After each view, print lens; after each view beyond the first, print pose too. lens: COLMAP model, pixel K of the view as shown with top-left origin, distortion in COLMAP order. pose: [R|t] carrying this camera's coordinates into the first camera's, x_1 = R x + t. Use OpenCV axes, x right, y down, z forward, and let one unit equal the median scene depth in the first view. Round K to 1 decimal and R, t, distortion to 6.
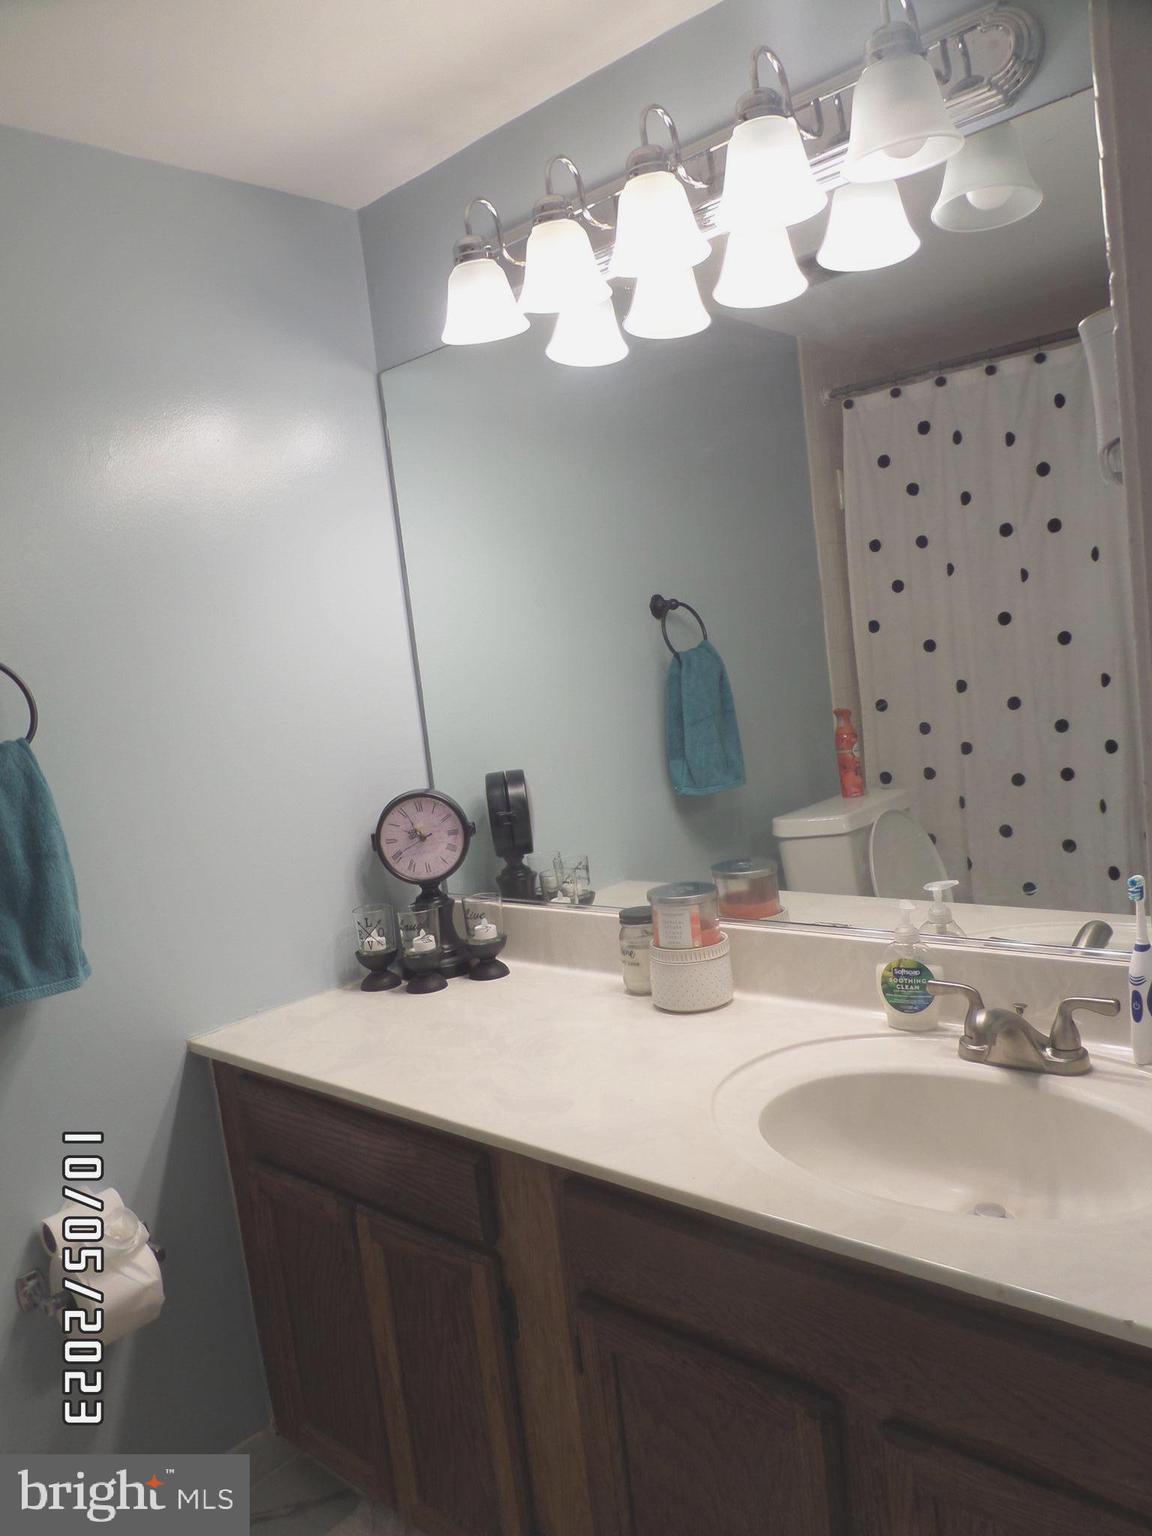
lens RADIAL K [[1105.0, 0, 566.6], [0, 1105.0, 768.1], [0, 0, 1]] dist [-0.021750, -0.005361]
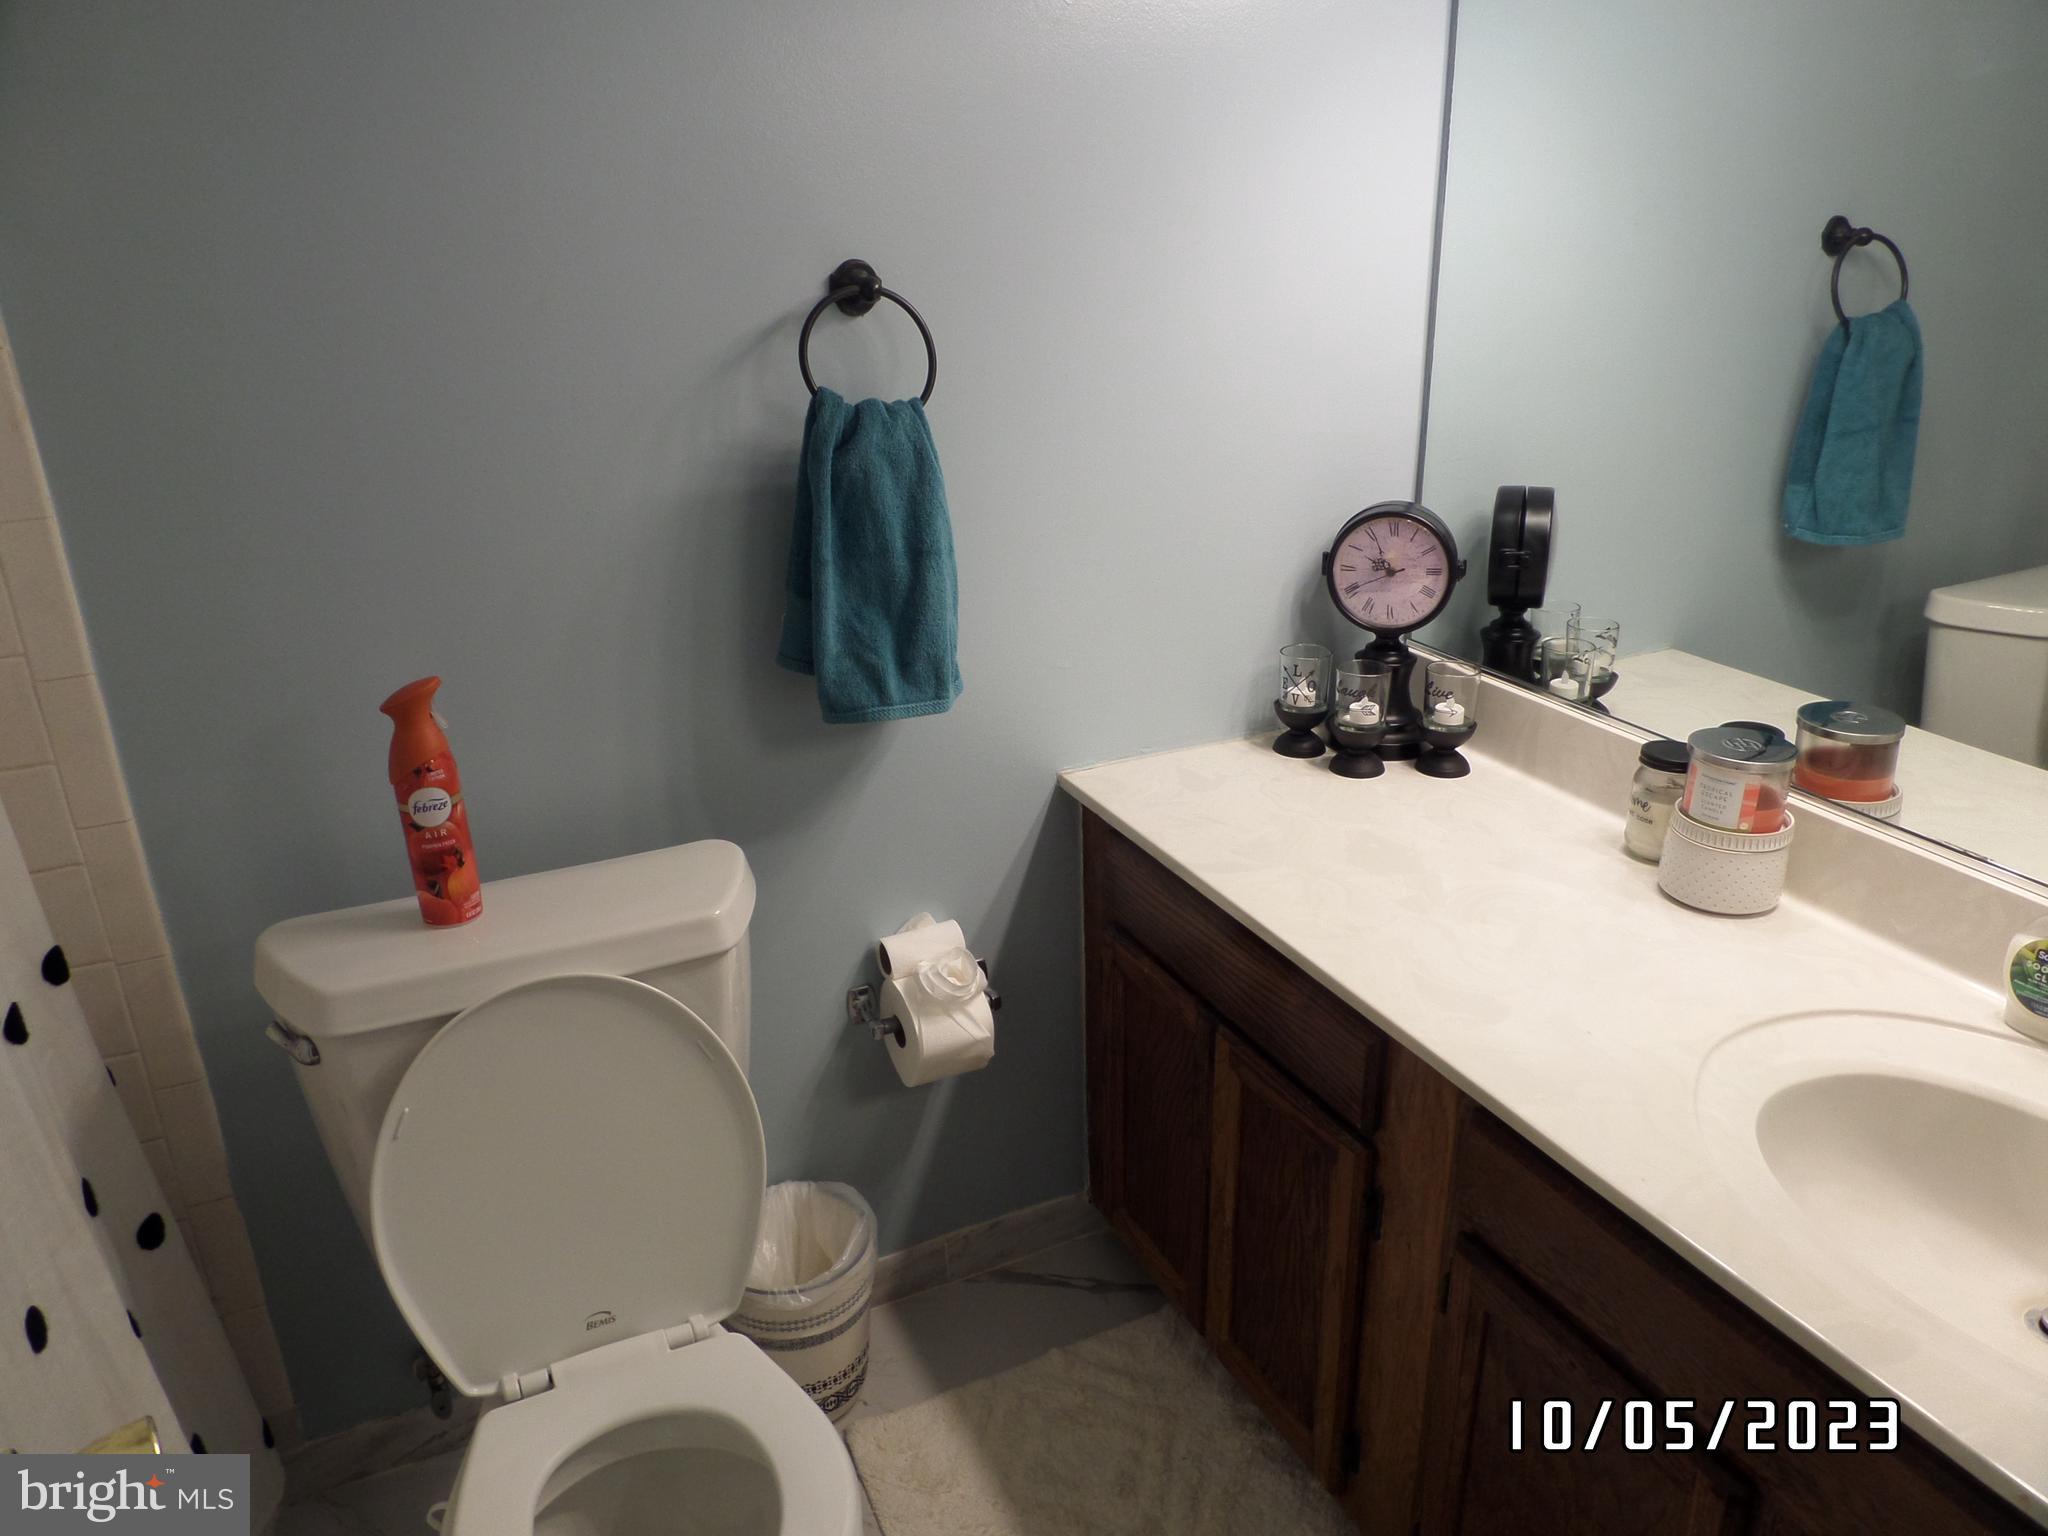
lens RADIAL K [[1473.3, 0, 1014.4], [0, 1473.3, 771.0], [0, 0, 1]] dist [-0.021750, -0.005361]
pose [[0.918343, 0.230881, -0.321466, -0.015195], [-0.121936, 0.937760, 0.325172, -0.102960], [0.376534, -0.259421, 0.889338, -0.002899]]
